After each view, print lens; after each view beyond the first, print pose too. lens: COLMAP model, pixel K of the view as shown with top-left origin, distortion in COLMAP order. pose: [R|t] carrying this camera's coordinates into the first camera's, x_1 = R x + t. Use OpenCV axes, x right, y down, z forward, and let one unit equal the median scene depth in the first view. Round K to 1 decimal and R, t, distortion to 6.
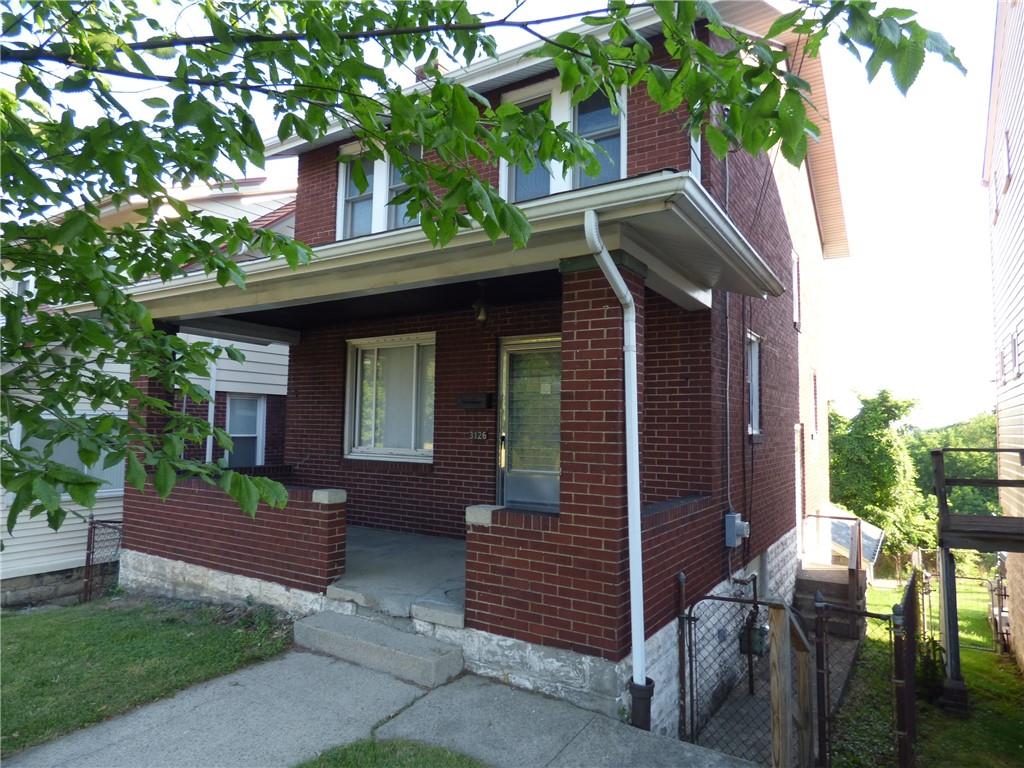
lens RADIAL K [[623.8, 0, 510.3], [0, 623.8, 380.6], [0, 0, 1]] dist [-0.016898, -0.004573]
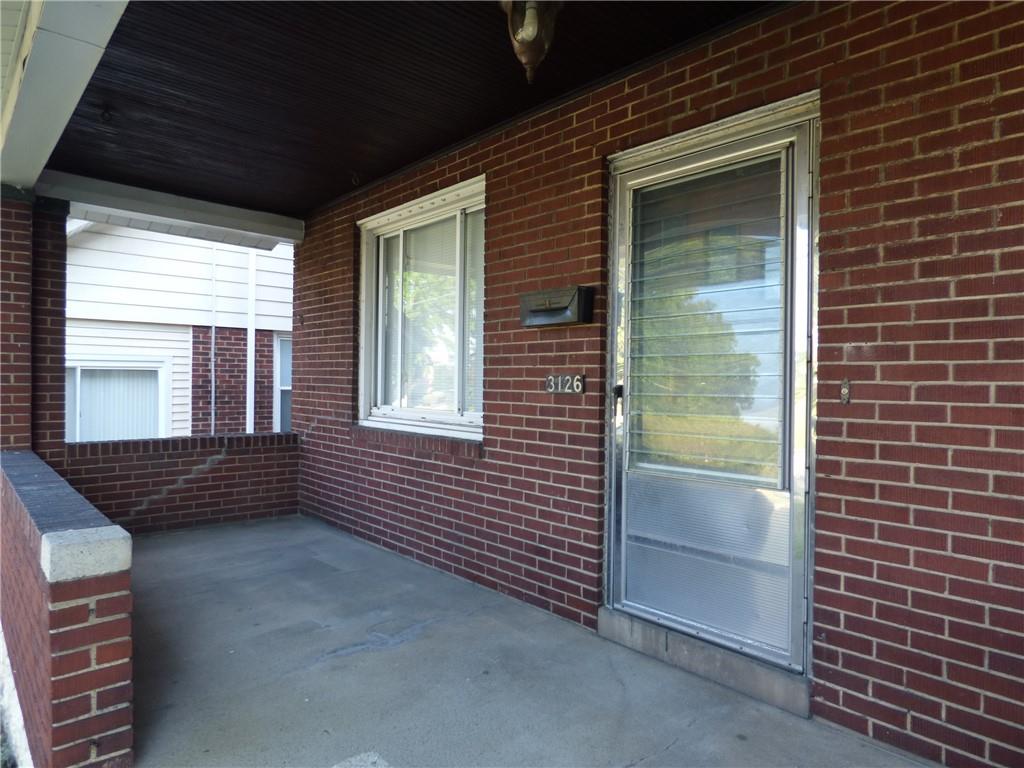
lens RADIAL K [[623.8, 0, 512.6], [0, 623.8, 382.6], [0, 0, 1]] dist [-0.016898, -0.004573]
pose [[0.967472, -0.002748, -0.252964, 0.025374], [0.021949, 0.997082, 0.073117, 0.052432], [0.252025, -0.076291, 0.964709, 0.553031]]
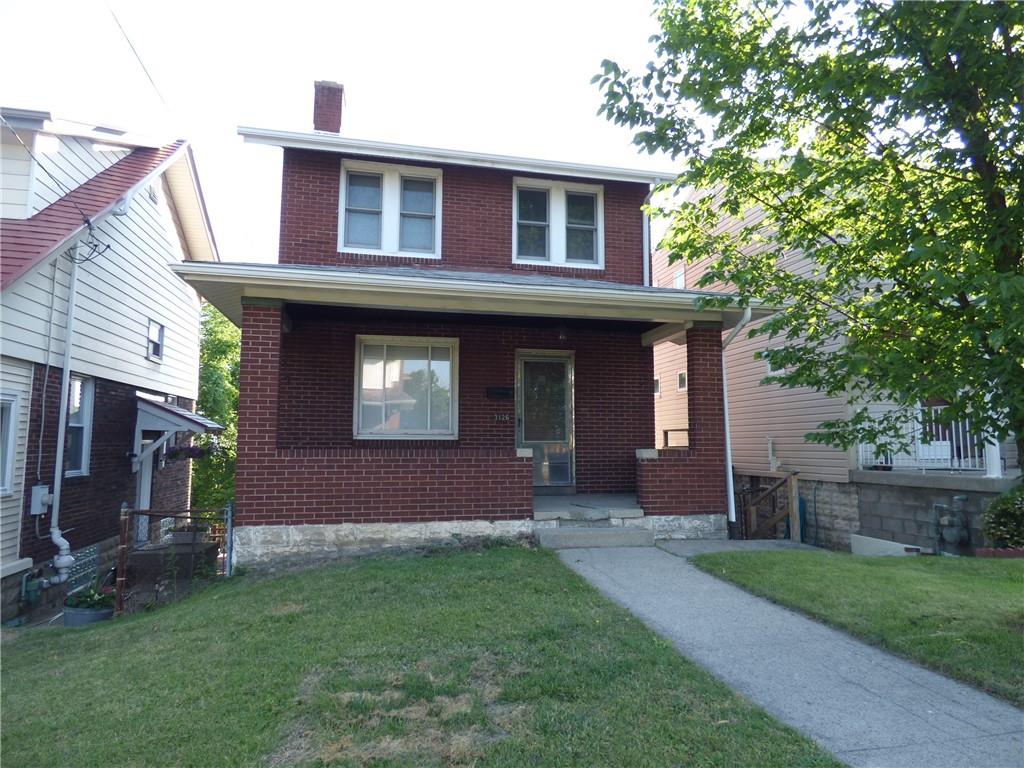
lens RADIAL K [[623.8, 0, 511.3], [0, 623.8, 383.6], [0, 0, 1]] dist [-0.016898, -0.004573]
pose [[0.709365, 0.056285, 0.702591, -1.006607], [-0.044592, 0.998393, -0.034960, 0.059326], [-0.703429, -0.006531, 0.710735, -0.001046]]
